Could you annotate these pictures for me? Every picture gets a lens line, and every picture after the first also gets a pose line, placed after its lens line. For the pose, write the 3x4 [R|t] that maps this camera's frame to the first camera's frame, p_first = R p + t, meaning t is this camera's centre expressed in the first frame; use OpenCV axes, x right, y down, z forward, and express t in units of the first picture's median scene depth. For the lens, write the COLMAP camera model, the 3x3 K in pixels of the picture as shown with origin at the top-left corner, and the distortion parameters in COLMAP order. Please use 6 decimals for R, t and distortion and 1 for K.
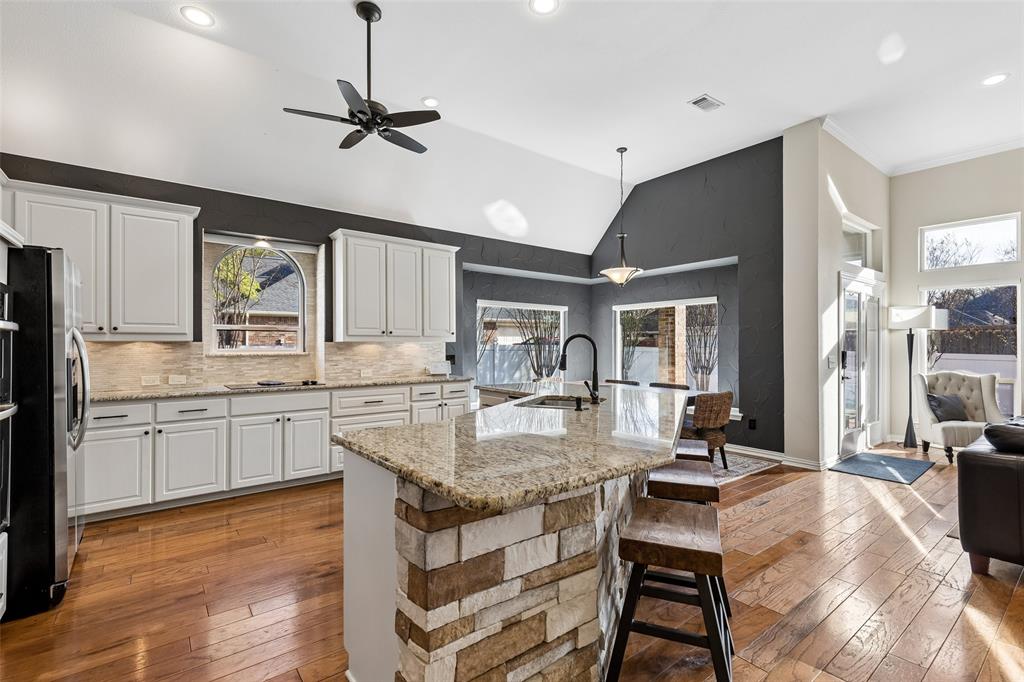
lens RADIAL K [[467.5, 0, 526.8], [0, 467.5, 341.4], [0, 0, 1]] dist [0.011005, 0.000084]
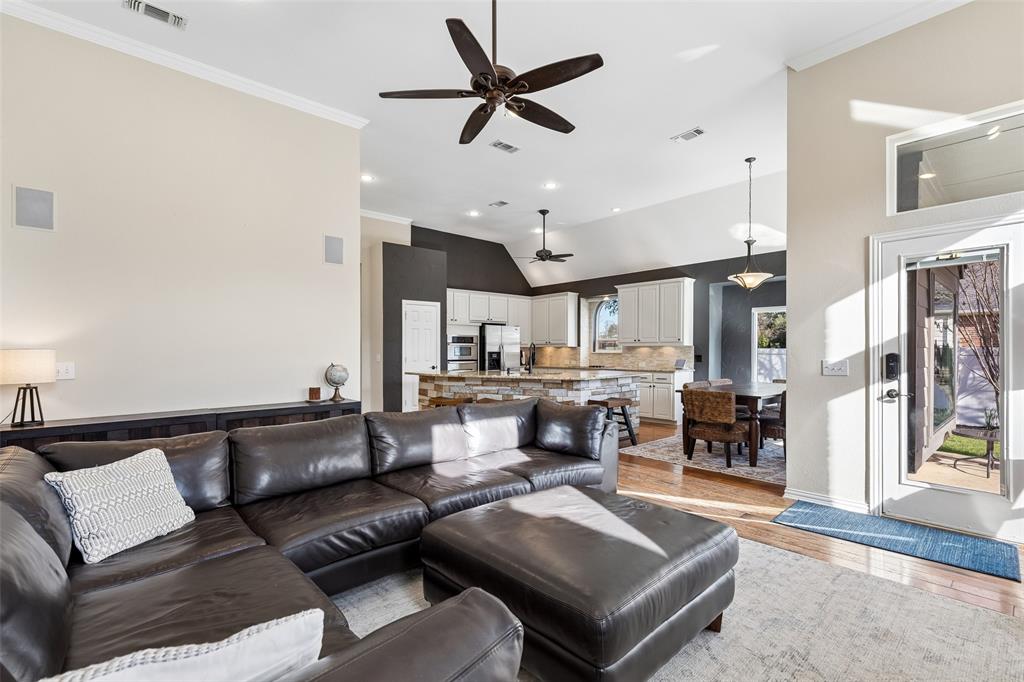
lens RADIAL K [[461.7, 0, 506.2], [0, 461.7, 350.9], [0, 0, 1]] dist [0.000833, -0.000274]
pose [[0.041190, 0.001206, -0.999151, 1.212816], [0.010448, 0.999944, 0.001638, 0.010411], [0.999097, -0.010507, 0.041175, 0.410268]]
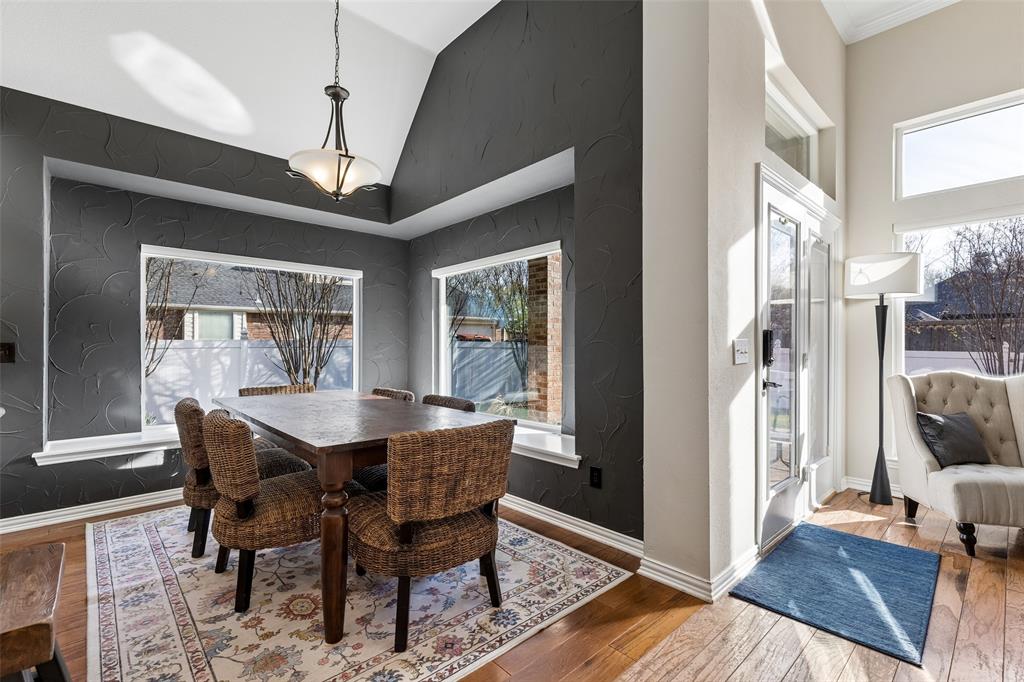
lens RADIAL K [[459.3, 0, 525.0], [0, 459.3, 345.3], [0, 0, 1]] dist [0.006807, -0.000851]
pose [[0.996824, -0.000661, 0.079637, 0.359055], [0.000291, 0.999989, 0.004648, 0.032002], [-0.079639, -0.004610, 0.996813, 0.505721]]
